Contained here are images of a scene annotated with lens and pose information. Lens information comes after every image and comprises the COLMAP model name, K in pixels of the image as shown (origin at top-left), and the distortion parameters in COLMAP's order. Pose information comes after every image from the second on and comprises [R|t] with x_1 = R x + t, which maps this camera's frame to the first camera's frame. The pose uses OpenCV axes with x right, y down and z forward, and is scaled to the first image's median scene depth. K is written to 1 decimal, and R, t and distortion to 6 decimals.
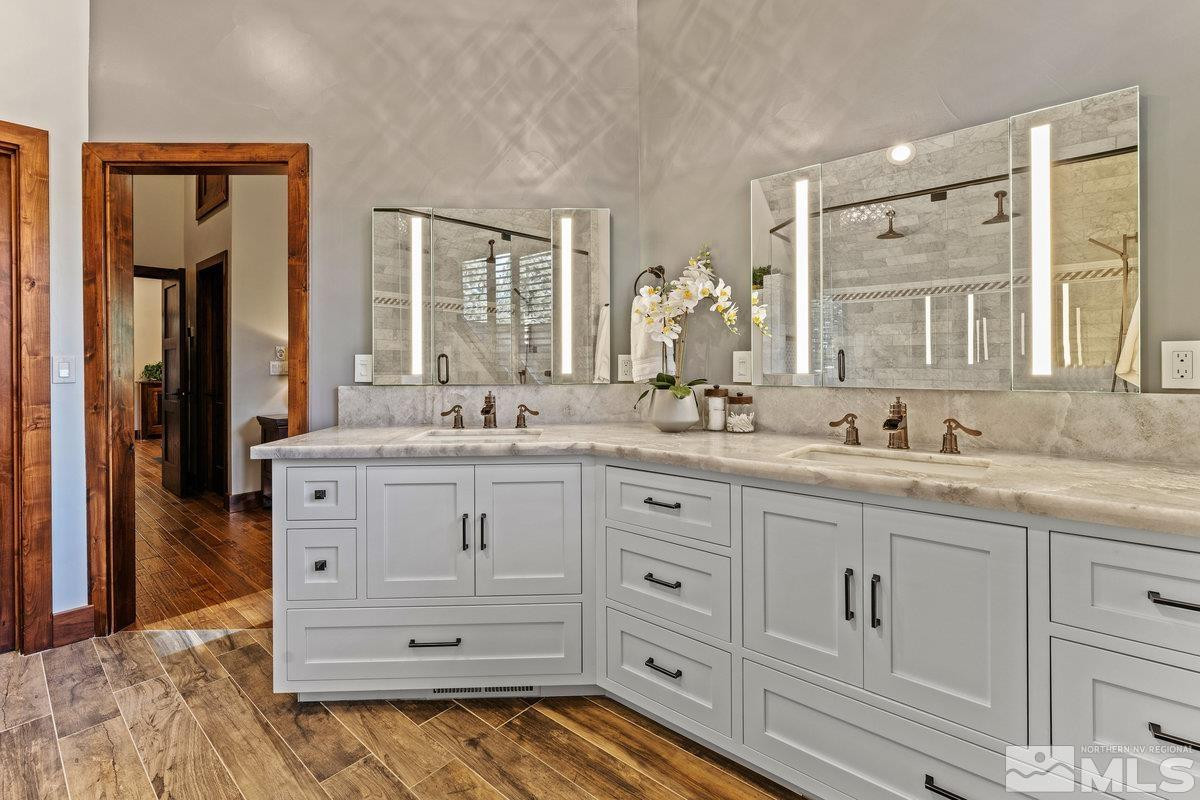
lens RADIAL K [[541.1, 0, 602.0], [0, 541.1, 371.4], [0, 0, 1]] dist [0.001428, 0.000040]
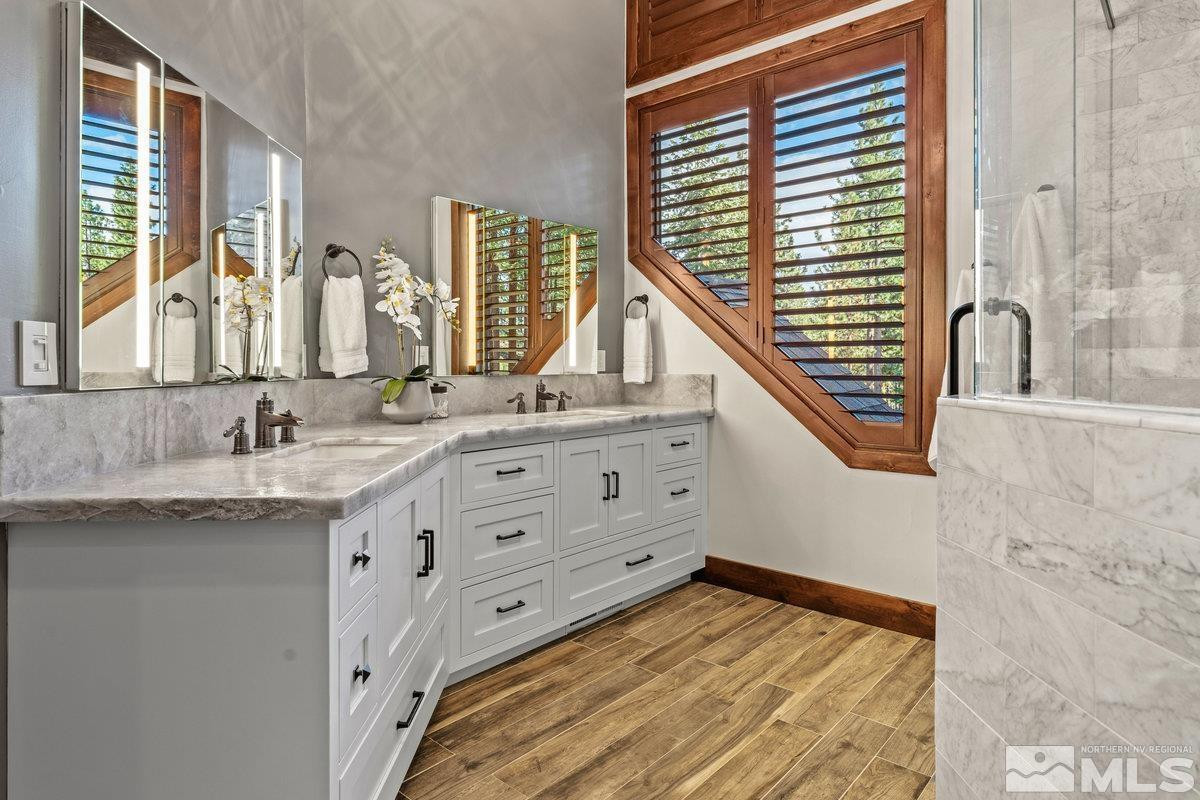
lens RADIAL K [[682.6, 0, 600.0], [0, 682.6, 400.0], [0, 0, 1]] dist [0.000652, 0.000031]
pose [[-0.000434, -0.043138, 0.999069, -1.394551], [0.014989, 0.998957, 0.043139, 0.021473], [-0.999888, 0.014993, 0.000213, 0.792297]]
